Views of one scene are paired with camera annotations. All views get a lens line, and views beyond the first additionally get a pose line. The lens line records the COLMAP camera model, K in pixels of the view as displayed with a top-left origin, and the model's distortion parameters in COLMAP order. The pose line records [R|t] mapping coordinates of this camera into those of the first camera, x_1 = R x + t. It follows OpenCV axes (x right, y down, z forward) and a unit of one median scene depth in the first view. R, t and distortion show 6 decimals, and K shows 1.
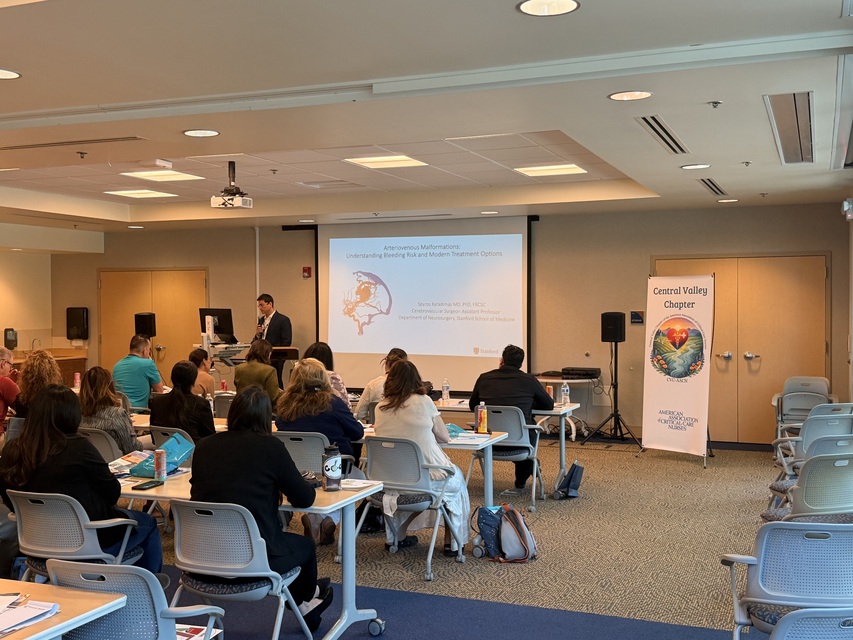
lens RADIAL K [[968.6, 0, 427.9], [0, 968.6, 319.5], [0, 0, 1]] dist [0.000626, 0.000000]
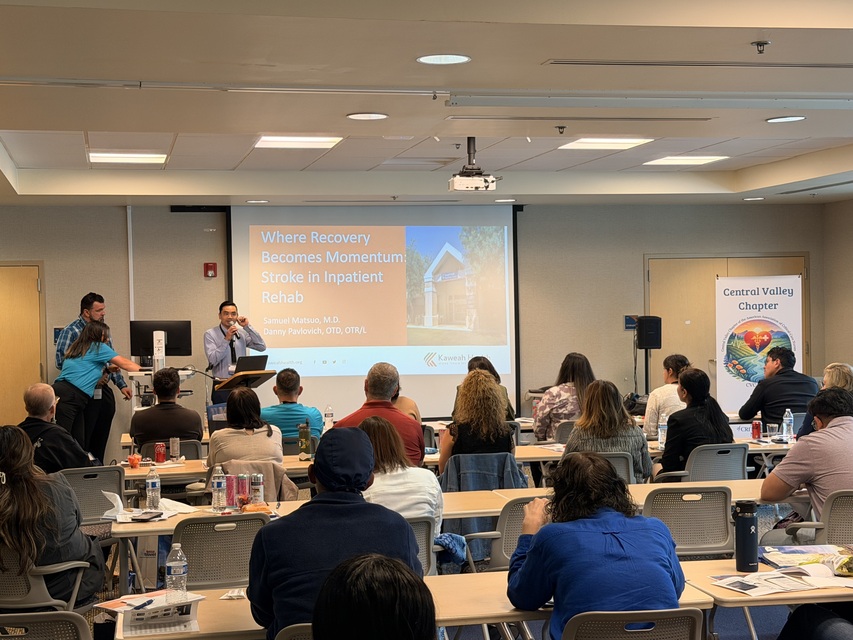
lens RADIAL K [[1364.0, 0, 425.1], [0, 1364.0, 320.2], [0, 0, 1]] dist [0.053575, 0.000000]
pose [[0.814701, -0.017844, 0.579607, -0.780554], [0.024187, 0.999702, -0.003220, -0.004954], [-0.579377, 0.016642, 0.814890, 0.085102]]
